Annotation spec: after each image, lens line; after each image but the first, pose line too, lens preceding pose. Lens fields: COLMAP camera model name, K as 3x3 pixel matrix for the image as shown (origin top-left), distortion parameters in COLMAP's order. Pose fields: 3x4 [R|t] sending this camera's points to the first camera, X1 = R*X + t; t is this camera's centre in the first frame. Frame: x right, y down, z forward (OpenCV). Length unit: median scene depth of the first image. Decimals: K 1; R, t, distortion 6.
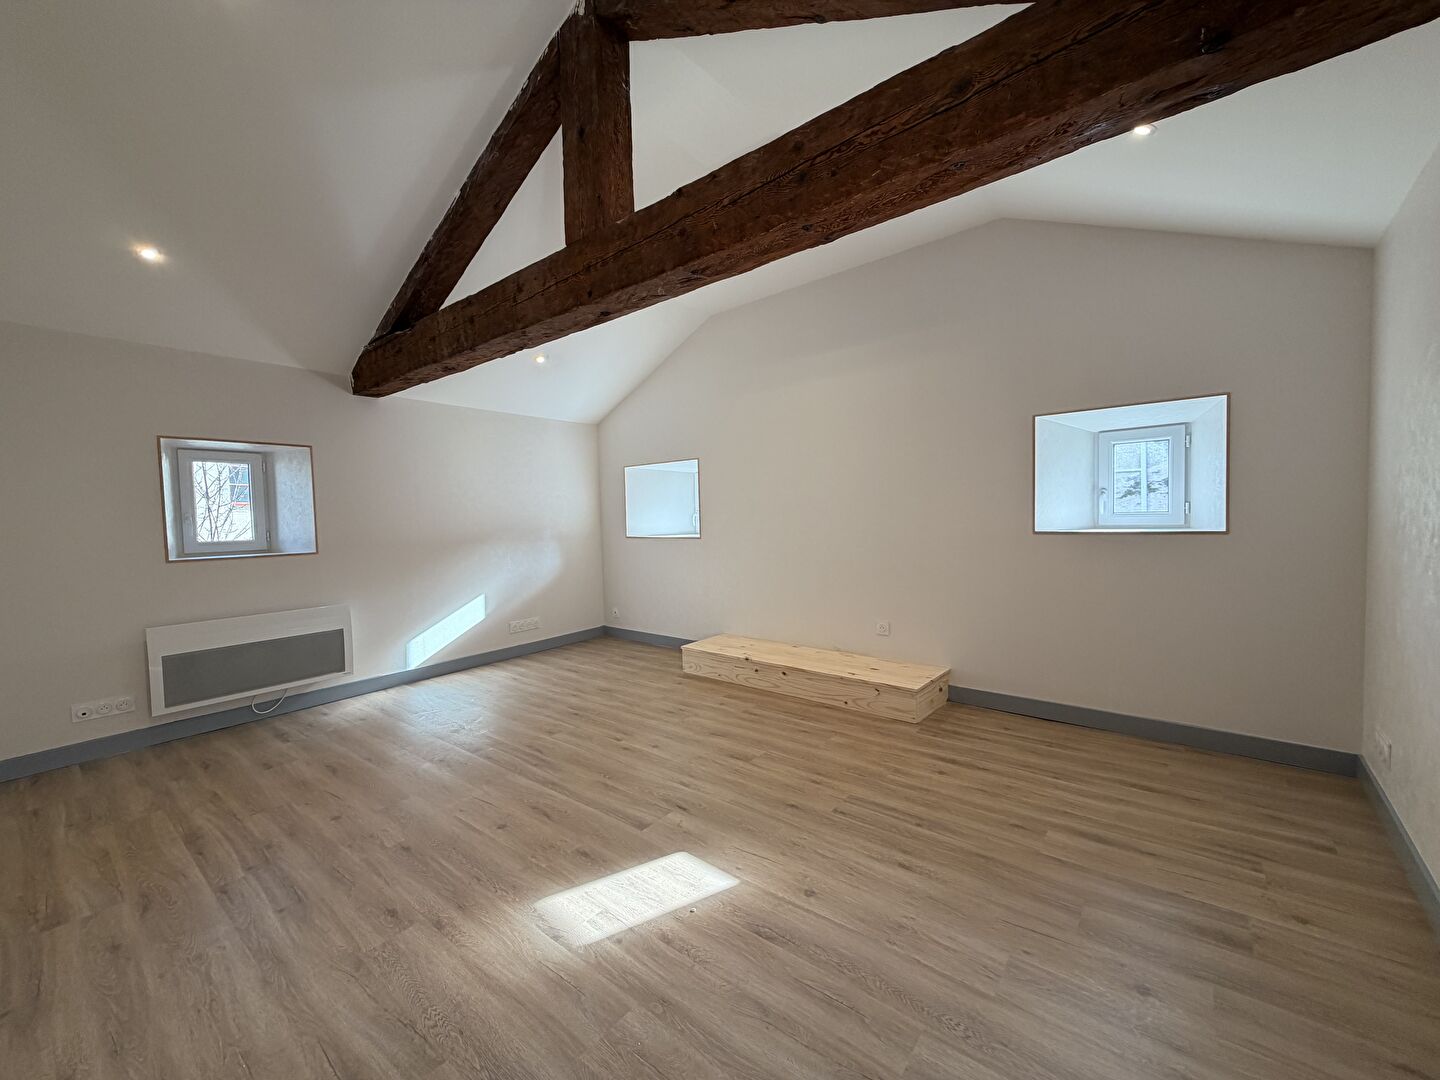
lens RADIAL K [[574.5, 0, 716.6], [0, 574.5, 538.3], [0, 0, 1]] dist [-0.000817, -0.000435]
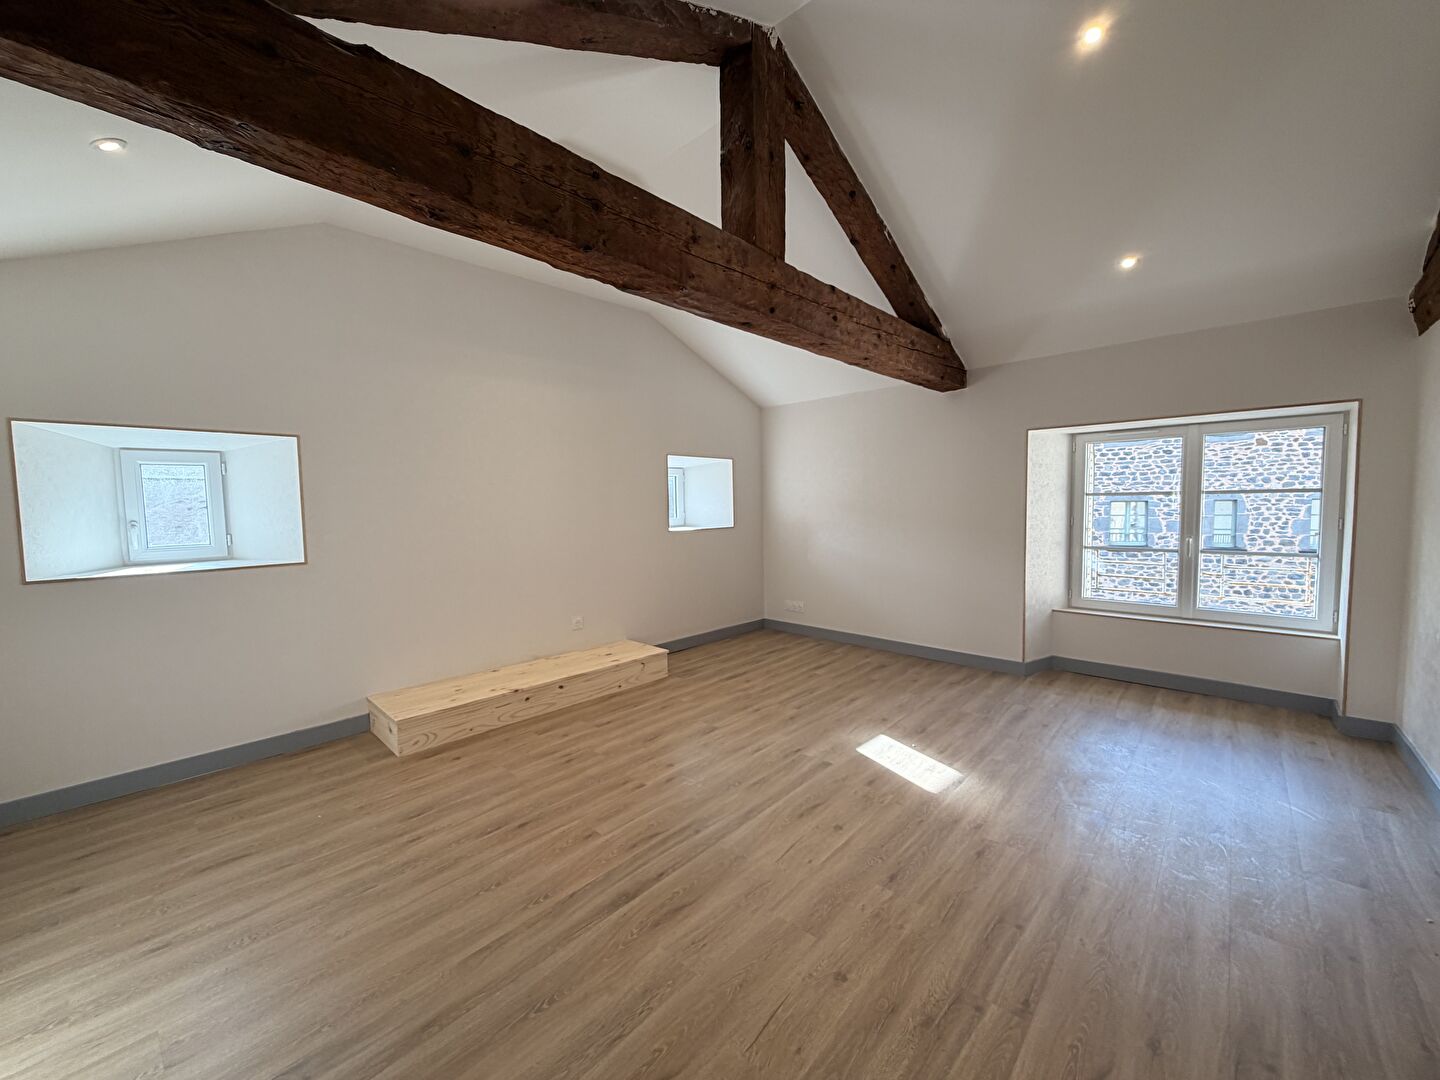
lens RADIAL K [[574.5, 0, 715.1], [0, 574.5, 540.8], [0, 0, 1]] dist [-0.000817, -0.000435]
pose [[0.060768, -0.042176, 0.997260, -1.082637], [0.056112, 0.997671, 0.038775, -0.042294], [-0.996573, 0.053602, 0.062993, 0.886635]]
